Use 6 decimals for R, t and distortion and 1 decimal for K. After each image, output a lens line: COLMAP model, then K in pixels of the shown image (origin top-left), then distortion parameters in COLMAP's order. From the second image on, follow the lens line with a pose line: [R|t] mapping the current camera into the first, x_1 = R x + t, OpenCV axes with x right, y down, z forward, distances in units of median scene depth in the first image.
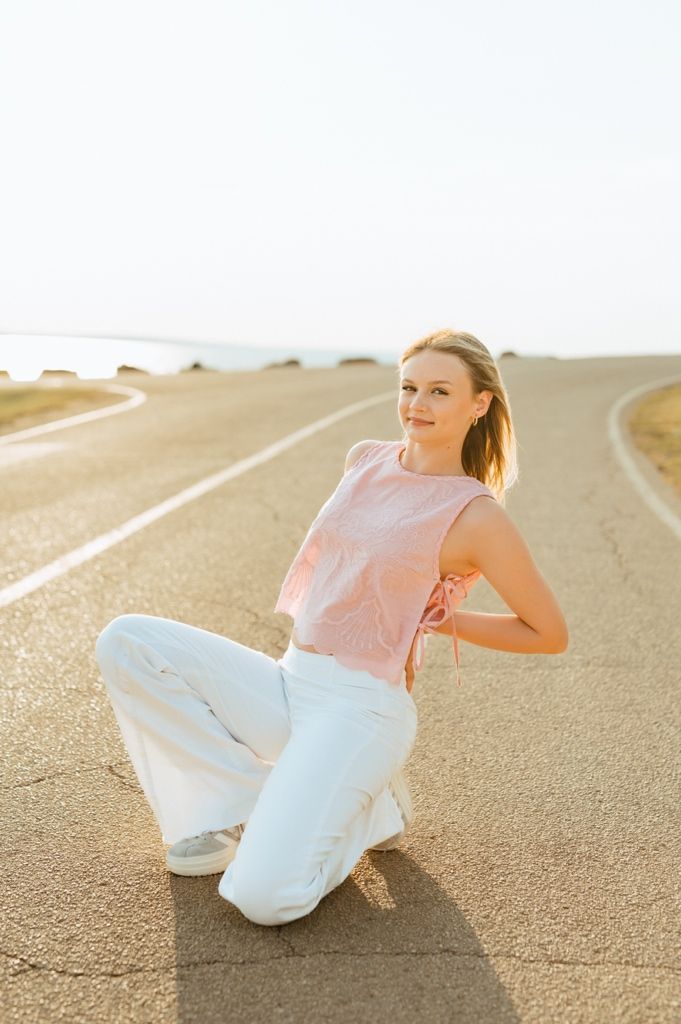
lens RADIAL K [[1521.0, 0, 340.5], [0, 1521.0, 512.0], [0, 0, 1]] dist [0.004331, -0.023829]
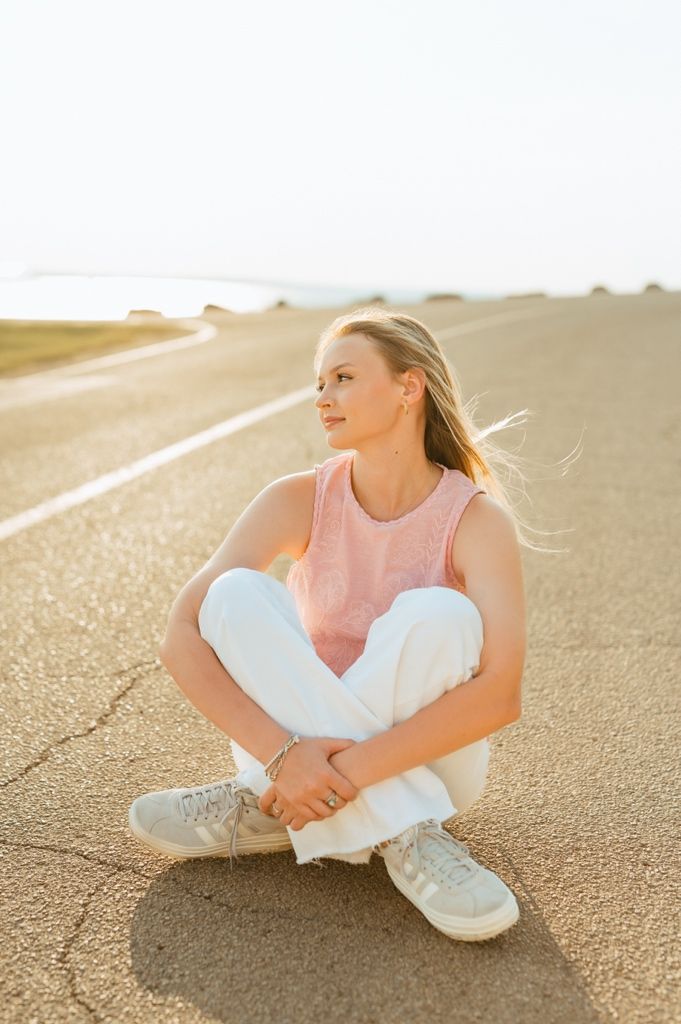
lens RADIAL K [[1521.0, 0, 340.5], [0, 1521.0, 512.0], [0, 0, 1]] dist [0.004331, -0.023829]
pose [[0.998226, 0.001430, -0.059516, 0.052695], [0.000925, 0.999218, 0.039529, 0.002840], [0.059526, -0.039514, 0.997444, 0.222471]]
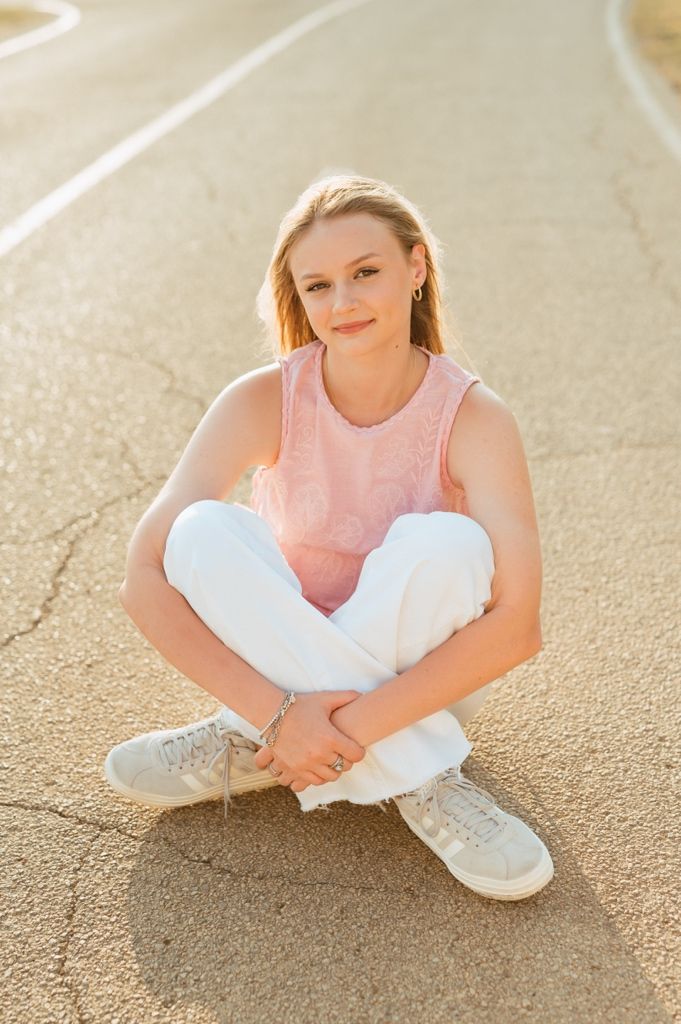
lens RADIAL K [[1541.6, 0, 400.6], [0, 1541.6, 582.9], [0, 0, 1]] dist [0.004666, -0.070589]
pose [[0.996859, -0.072538, 0.031791, 0.030495], [0.060281, 0.955286, 0.289474, -0.056602], [-0.051368, -0.286649, 0.956658, 0.287416]]
